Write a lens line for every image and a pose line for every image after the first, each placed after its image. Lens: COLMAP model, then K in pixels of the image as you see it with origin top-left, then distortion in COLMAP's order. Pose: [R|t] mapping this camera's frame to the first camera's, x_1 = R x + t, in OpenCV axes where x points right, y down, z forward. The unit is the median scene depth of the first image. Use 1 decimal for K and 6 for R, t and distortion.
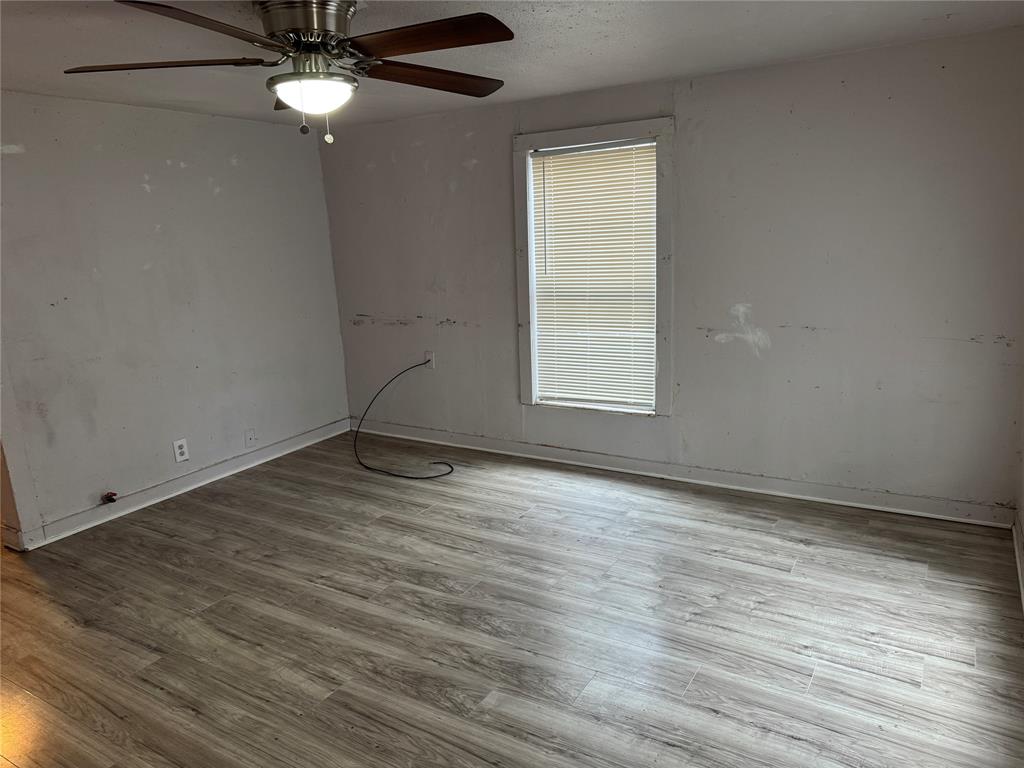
lens RADIAL K [[717.8, 0, 520.0], [0, 717.8, 385.4], [0, 0, 1]] dist [0.063062, -0.088497]
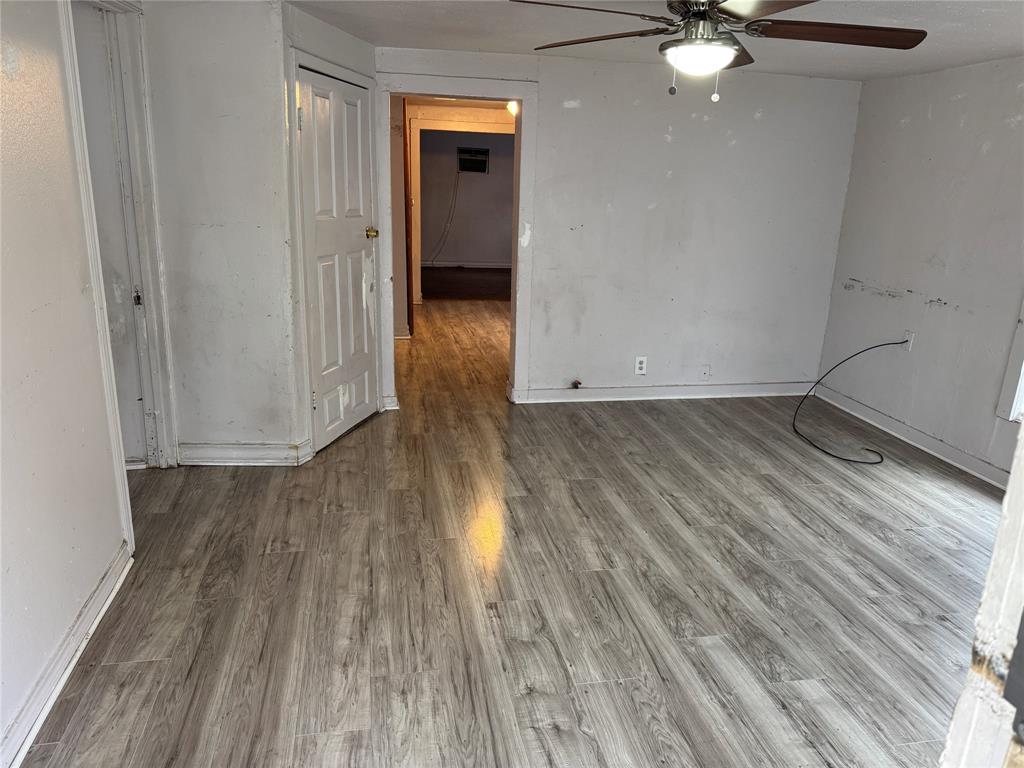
lens RADIAL K [[717.8, 0, 503.7], [0, 717.8, 386.0], [0, 0, 1]] dist [0.063062, -0.088497]
pose [[0.669984, 0.270198, -0.691458, 0.295002], [-0.226447, 0.961406, 0.156270, -0.015294], [0.706995, 0.051880, 0.705313, 0.018451]]
